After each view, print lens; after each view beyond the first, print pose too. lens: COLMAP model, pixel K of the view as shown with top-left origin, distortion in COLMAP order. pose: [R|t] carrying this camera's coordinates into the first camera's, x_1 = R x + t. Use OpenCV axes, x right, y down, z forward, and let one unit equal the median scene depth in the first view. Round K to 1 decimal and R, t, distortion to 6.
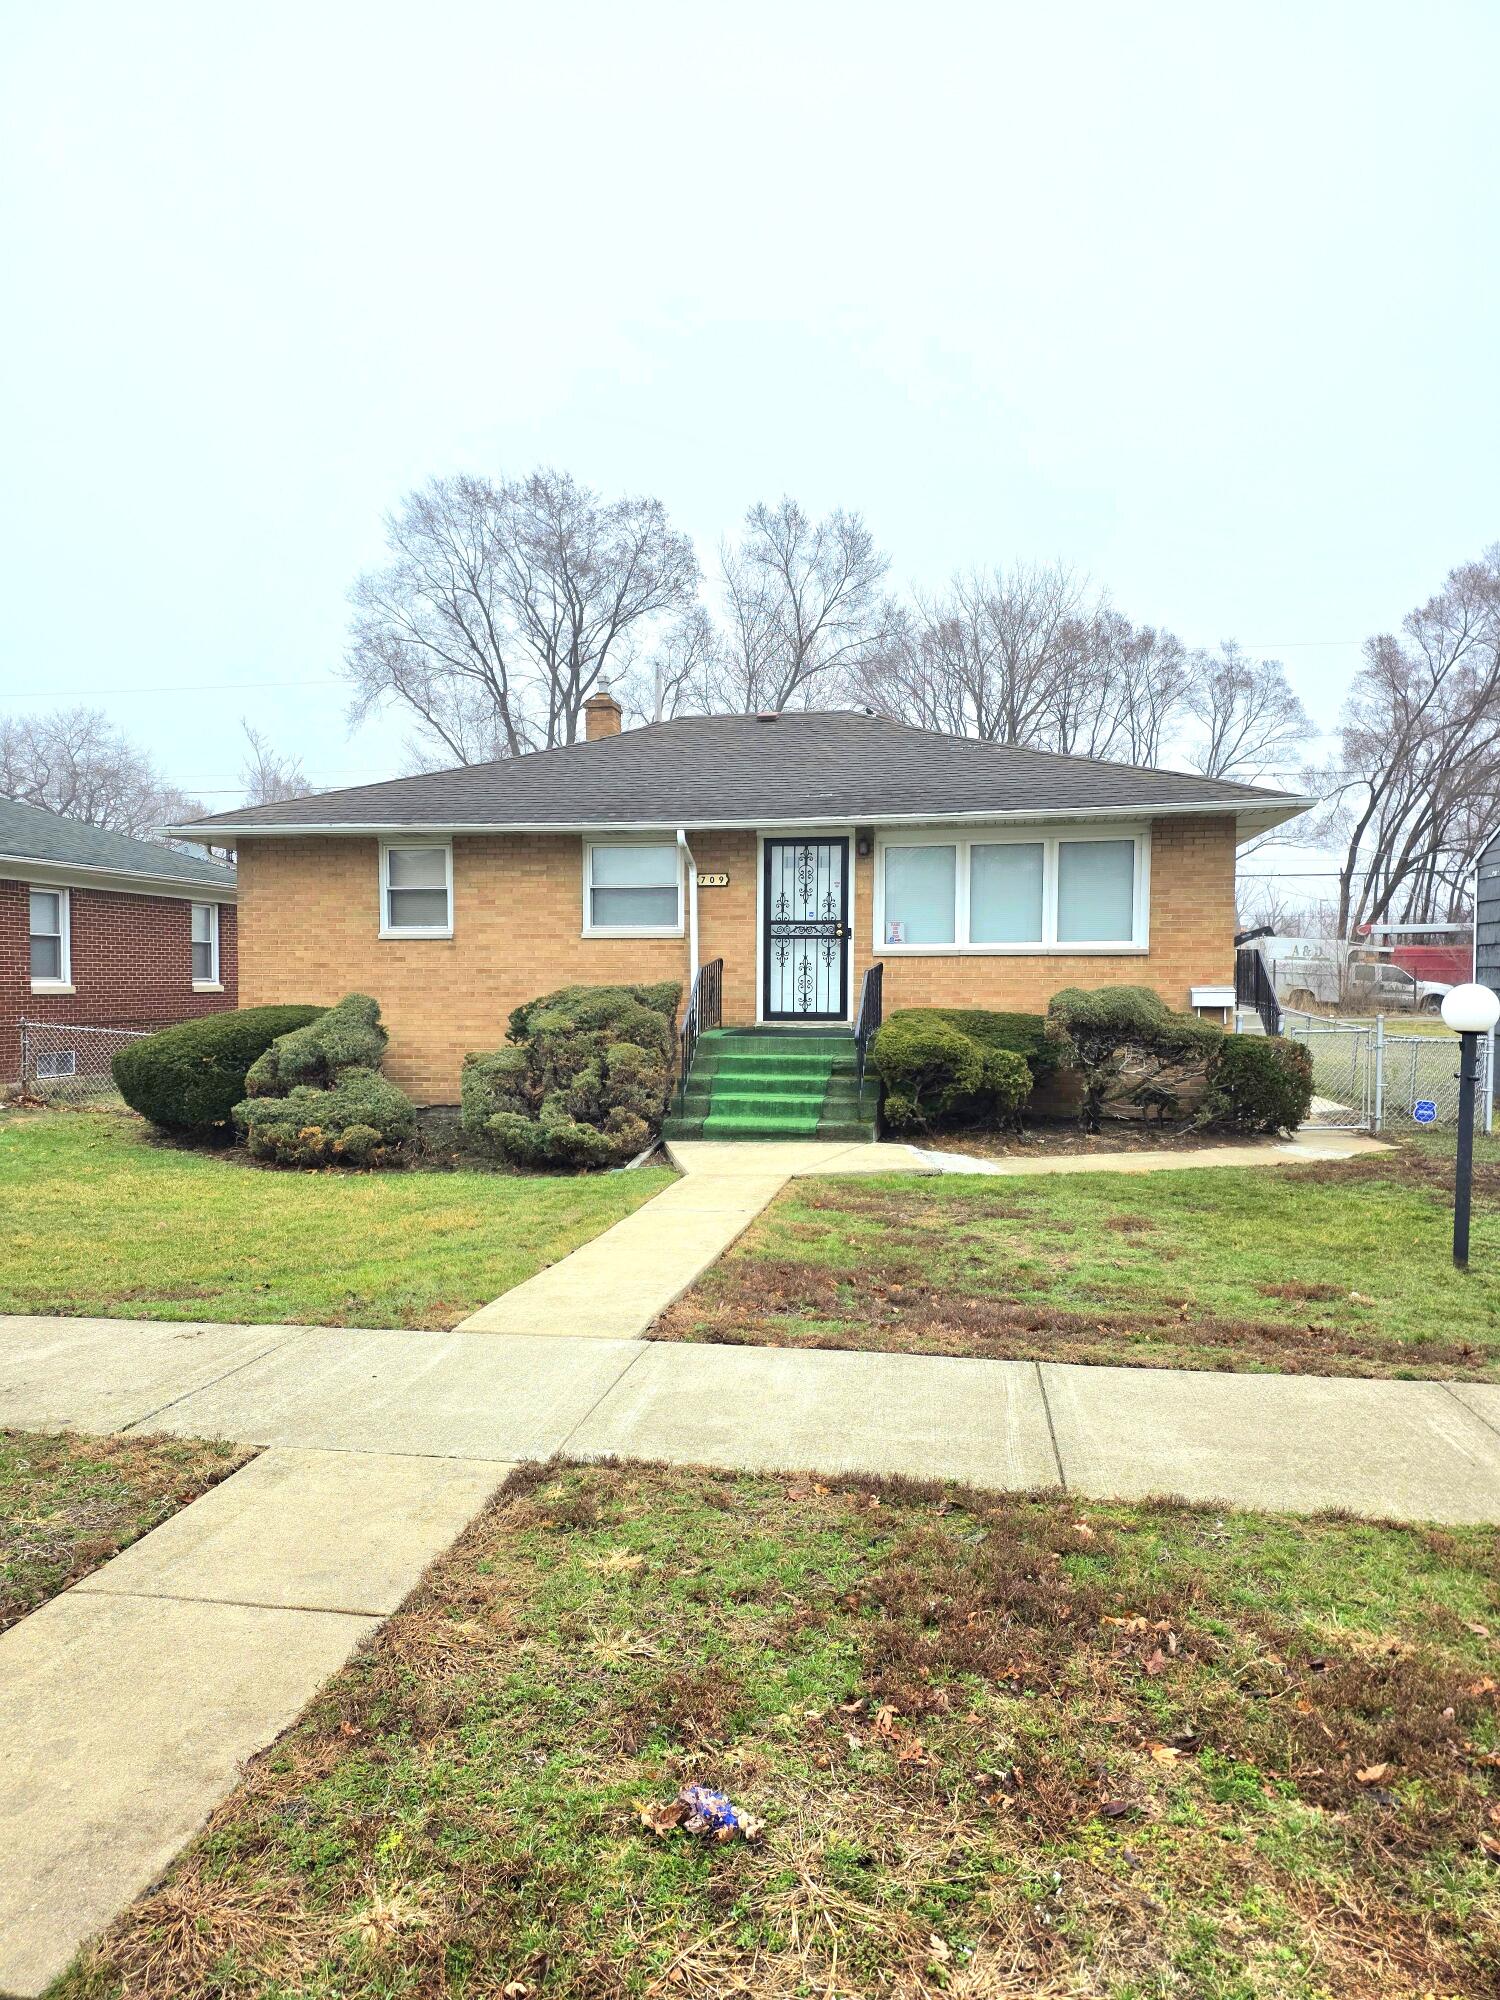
lens RADIAL K [[1309.2, 0, 750.0], [0, 1309.2, 1000.0], [0, 0, 1]] dist [0.081736, -0.000218]
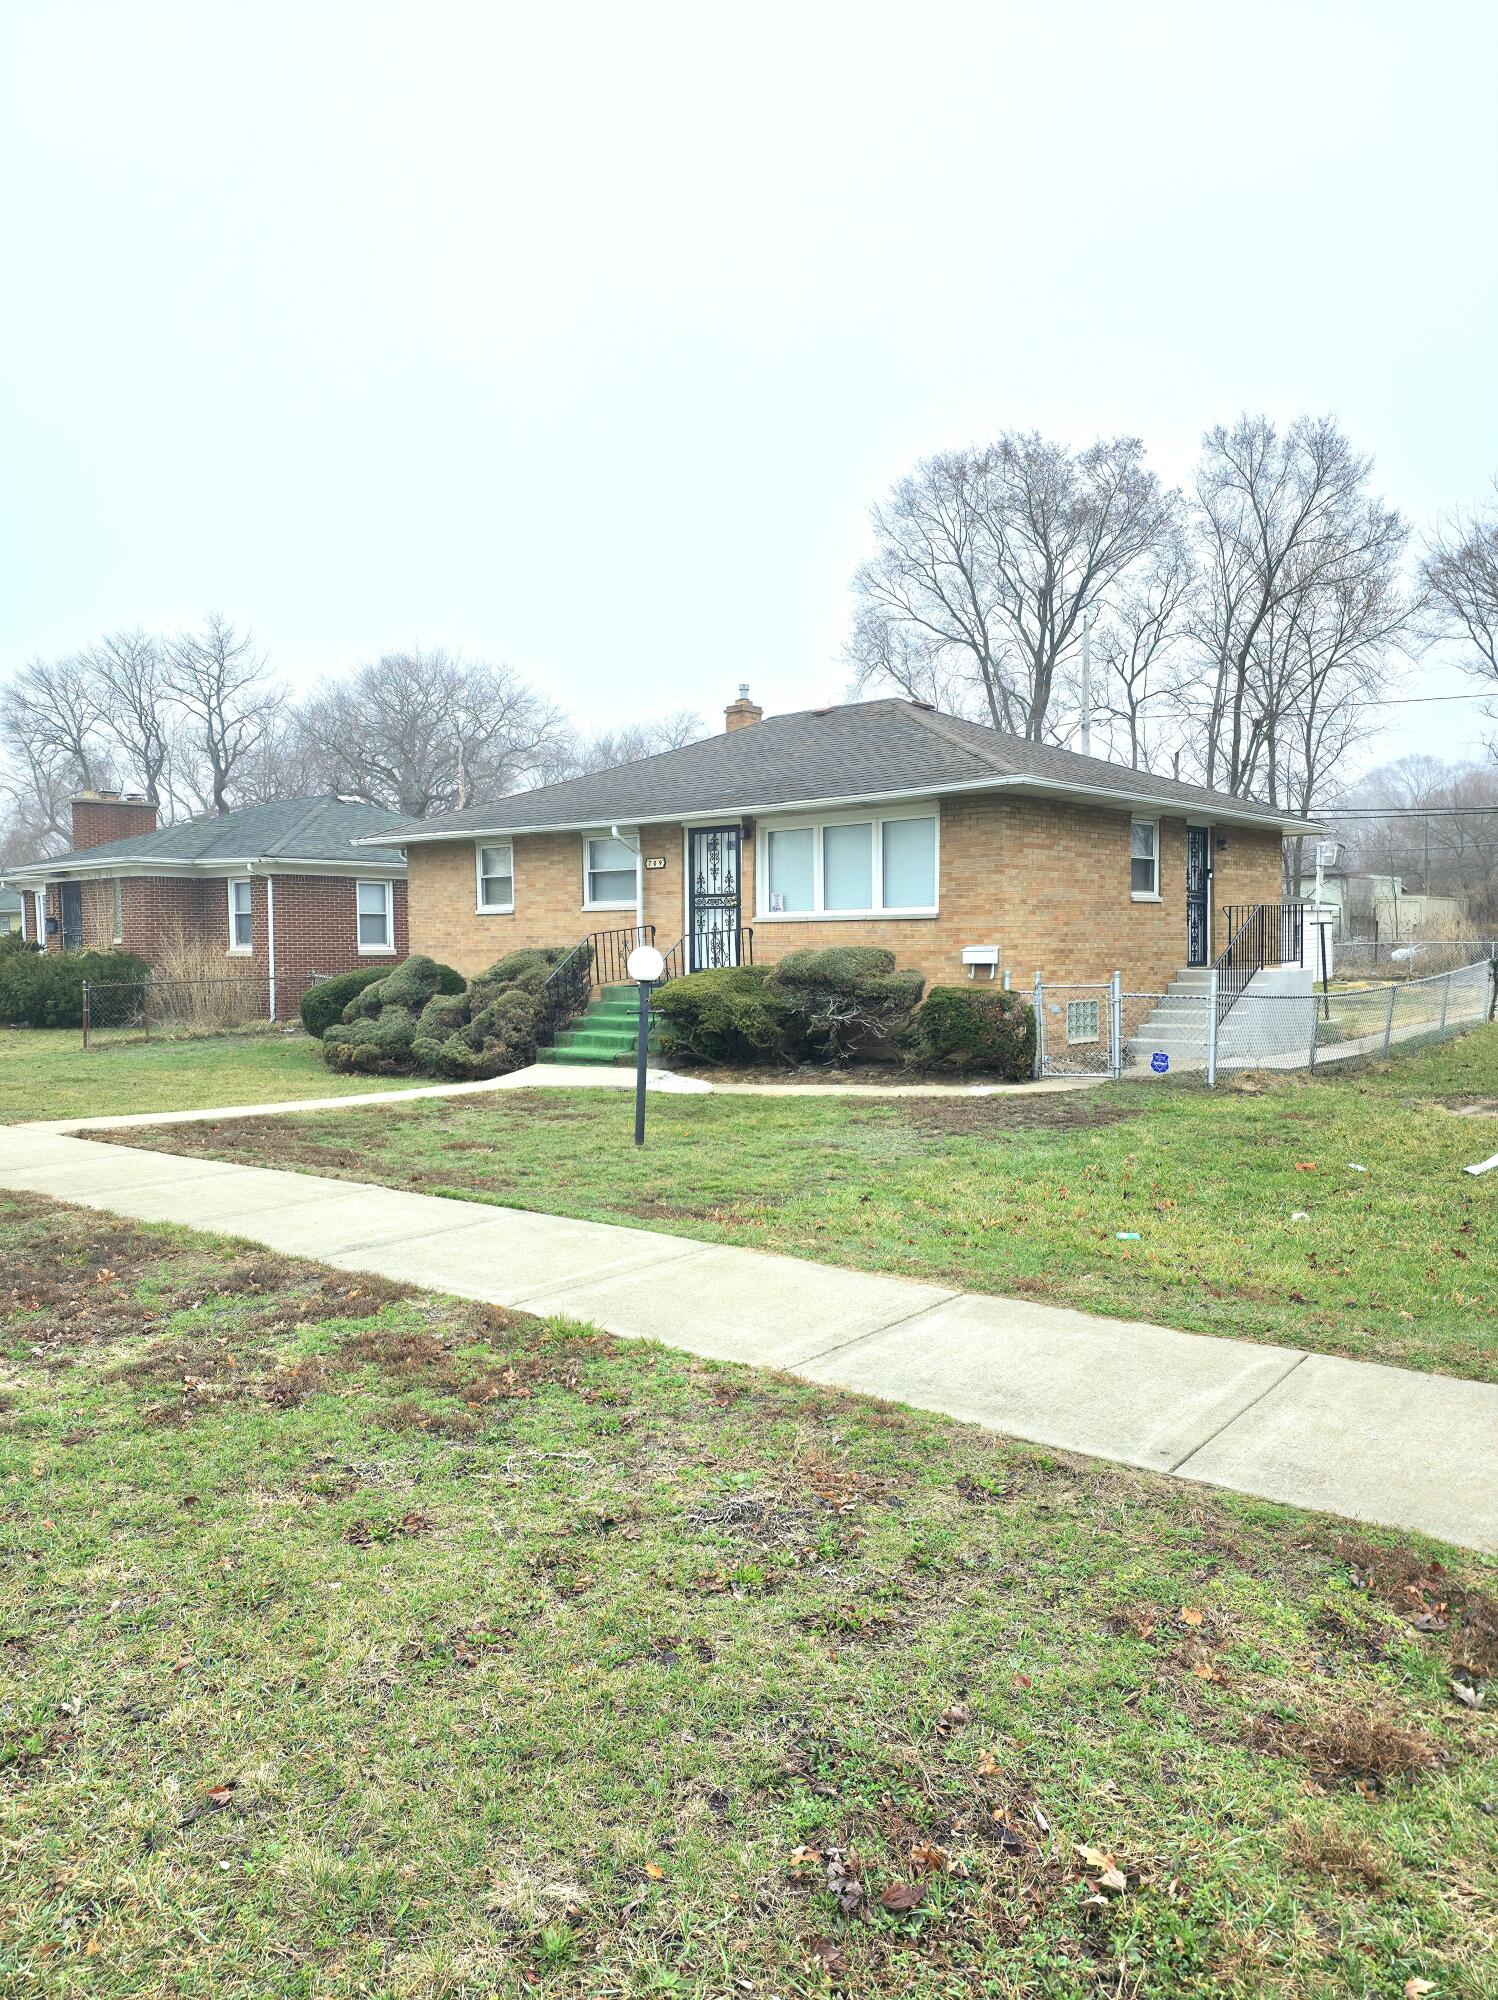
lens RADIAL K [[1357.1, 0, 749.0], [0, 1357.1, 1000.0], [0, 0, 1]] dist [0.058230, -0.000831]
pose [[0.868411, 0.012909, -0.495676, 0.700167], [0.003860, 0.999455, 0.032790, -0.002658], [0.495829, -0.030388, 0.867888, -0.095558]]
